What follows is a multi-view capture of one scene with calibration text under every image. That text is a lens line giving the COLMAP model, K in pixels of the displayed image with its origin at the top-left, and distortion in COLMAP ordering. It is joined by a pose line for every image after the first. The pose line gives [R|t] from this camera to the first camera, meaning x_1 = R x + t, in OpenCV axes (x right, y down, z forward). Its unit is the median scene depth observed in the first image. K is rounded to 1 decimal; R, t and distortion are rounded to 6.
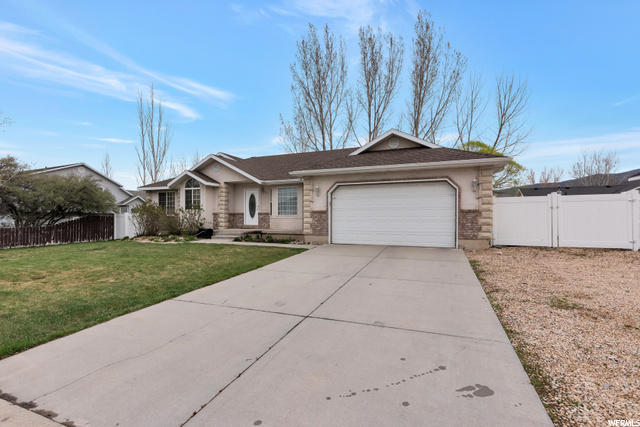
lens RADIAL K [[290.2, 0, 318.0], [0, 290.2, 215.8], [0, 0, 1]] dist [0.012183, -0.000344]
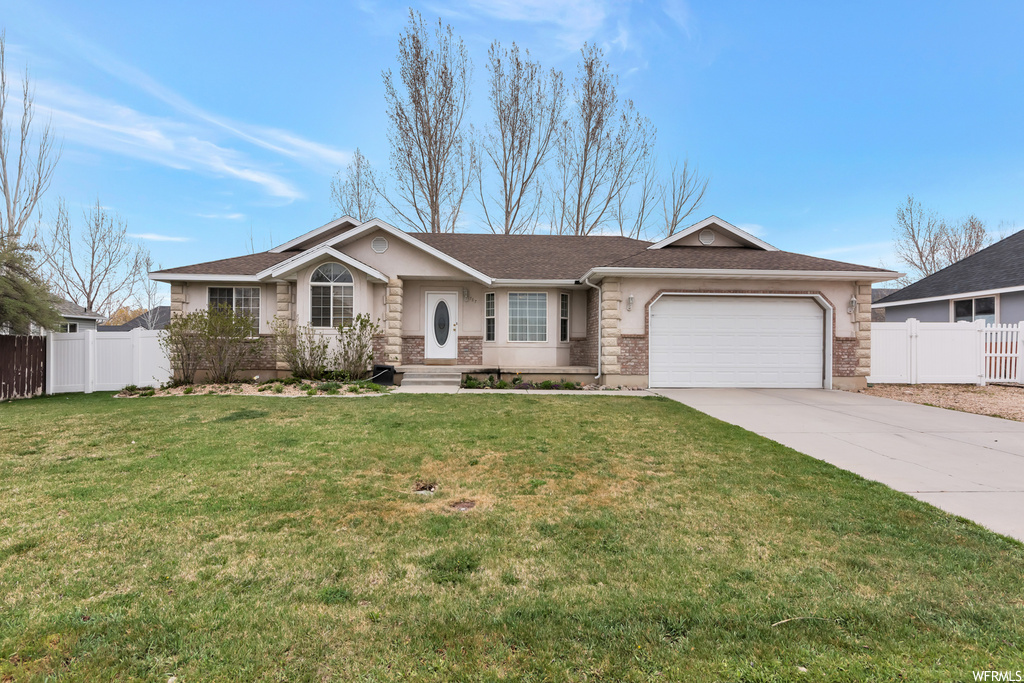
lens RADIAL K [[464.3, 0, 508.7], [0, 464.3, 345.2], [0, 0, 1]] dist [0.012183, -0.000344]
pose [[0.908596, 0.010882, 0.417535, -0.522017], [-0.011600, 0.999932, -0.000819, 0.007036], [-0.417516, -0.004099, 0.908660, 0.173773]]
